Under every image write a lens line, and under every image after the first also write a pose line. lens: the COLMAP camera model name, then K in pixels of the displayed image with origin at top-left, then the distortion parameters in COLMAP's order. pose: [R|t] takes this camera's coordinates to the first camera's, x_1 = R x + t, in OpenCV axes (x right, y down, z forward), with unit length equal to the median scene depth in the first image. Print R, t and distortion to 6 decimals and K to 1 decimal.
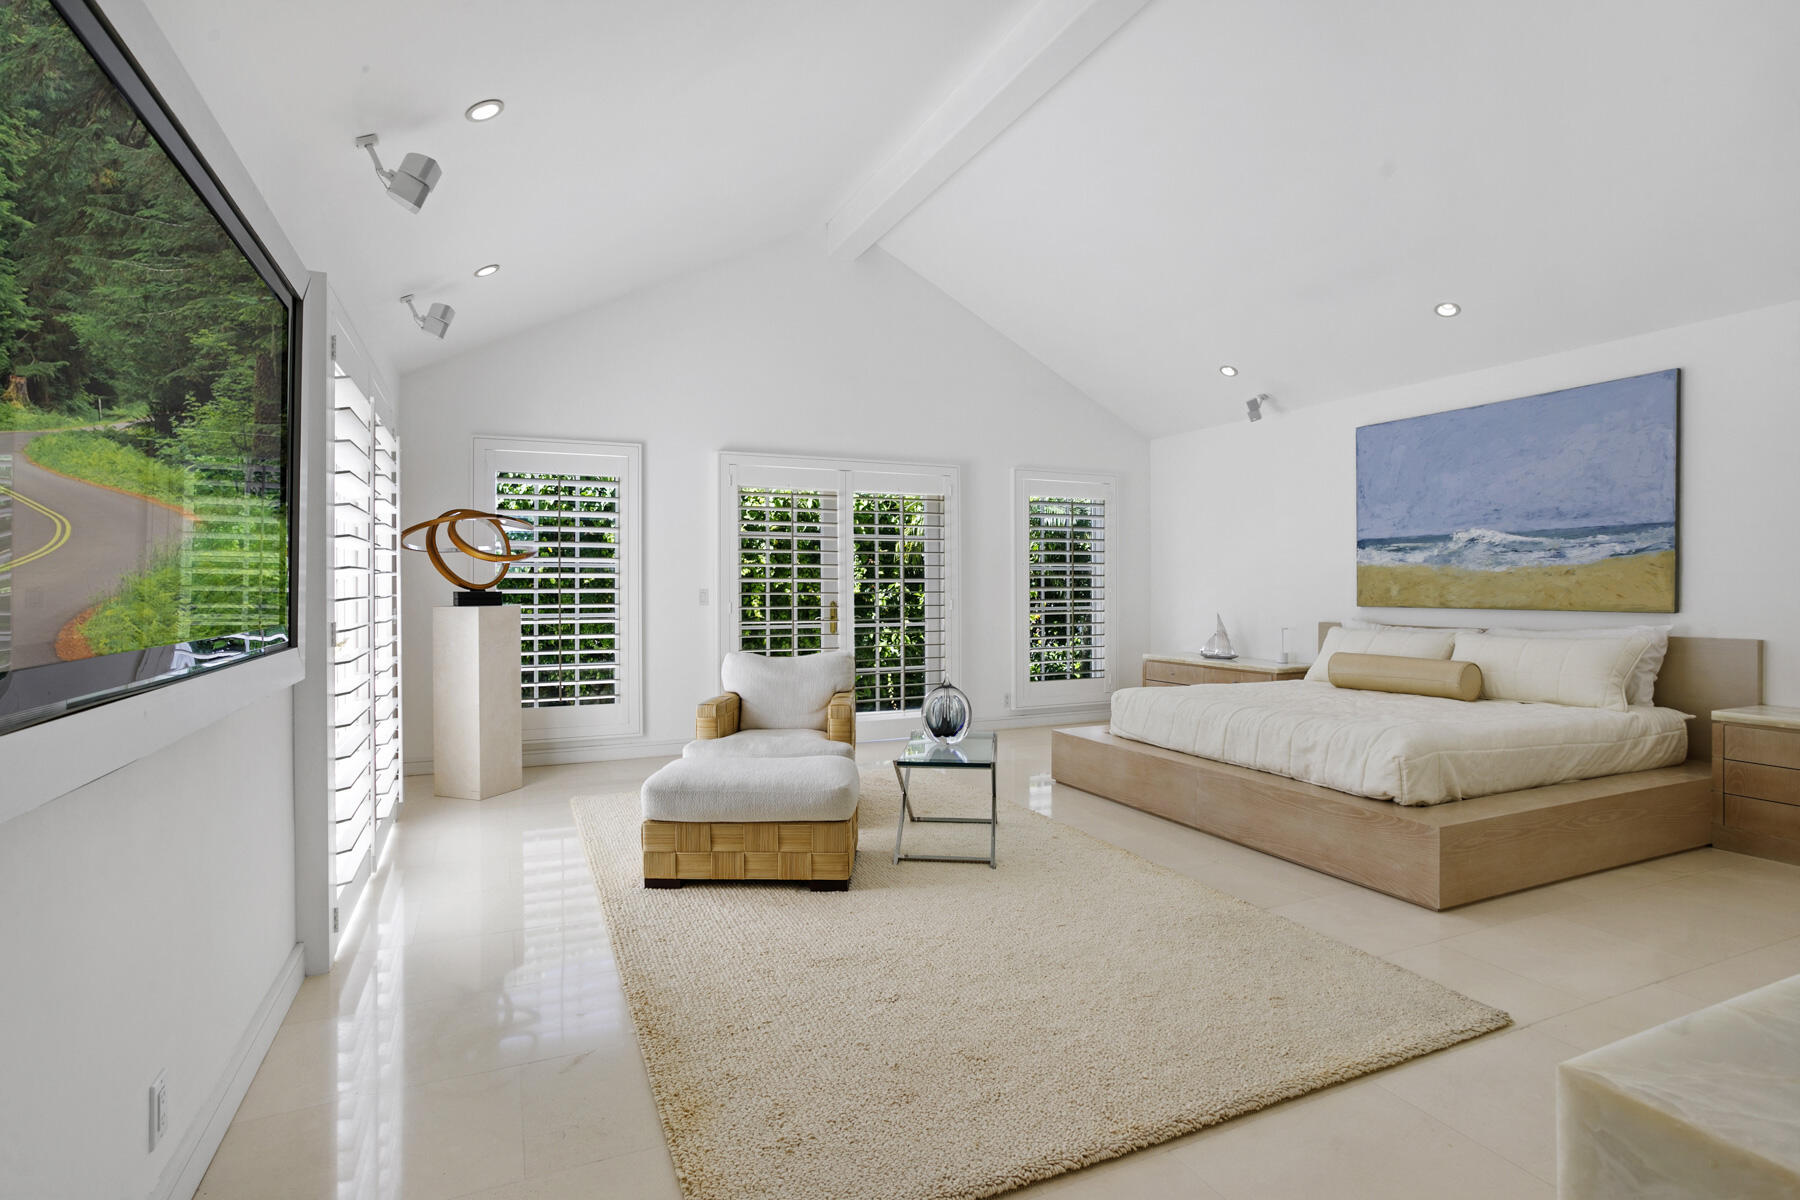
lens RADIAL K [[885.2, 0, 885.4], [0, 885.2, 587.5], [0, 0, 1]] dist [-0.048076, 0.025790]
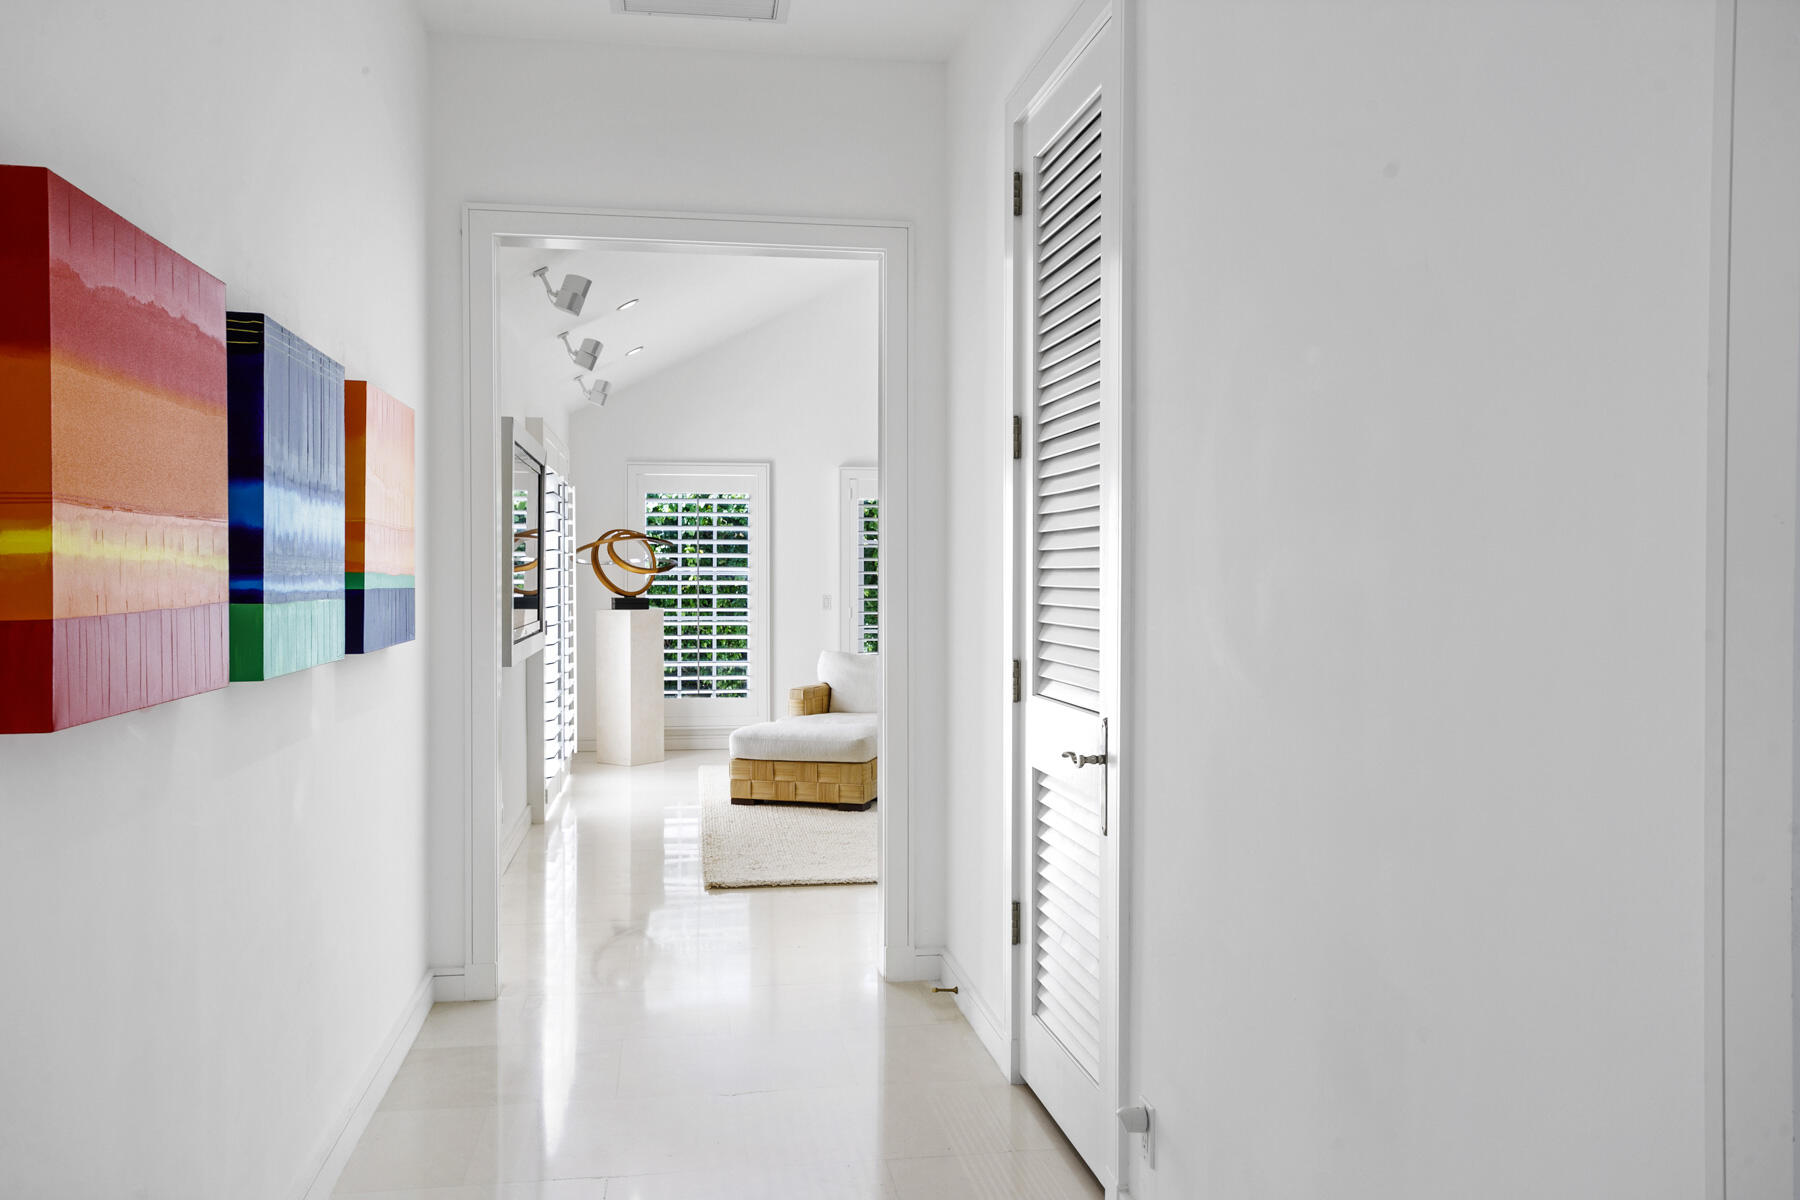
lens RADIAL K [[1393.8, 0, 905.1], [0, 1393.8, 598.8], [0, 0, 1]] dist [0.001801, -0.000516]
pose [[0.968946, 0.008328, -0.247132, 0.338287], [-0.004221, 0.999844, 0.017145, -0.025381], [0.247237, -0.015569, 0.968830, -0.688929]]
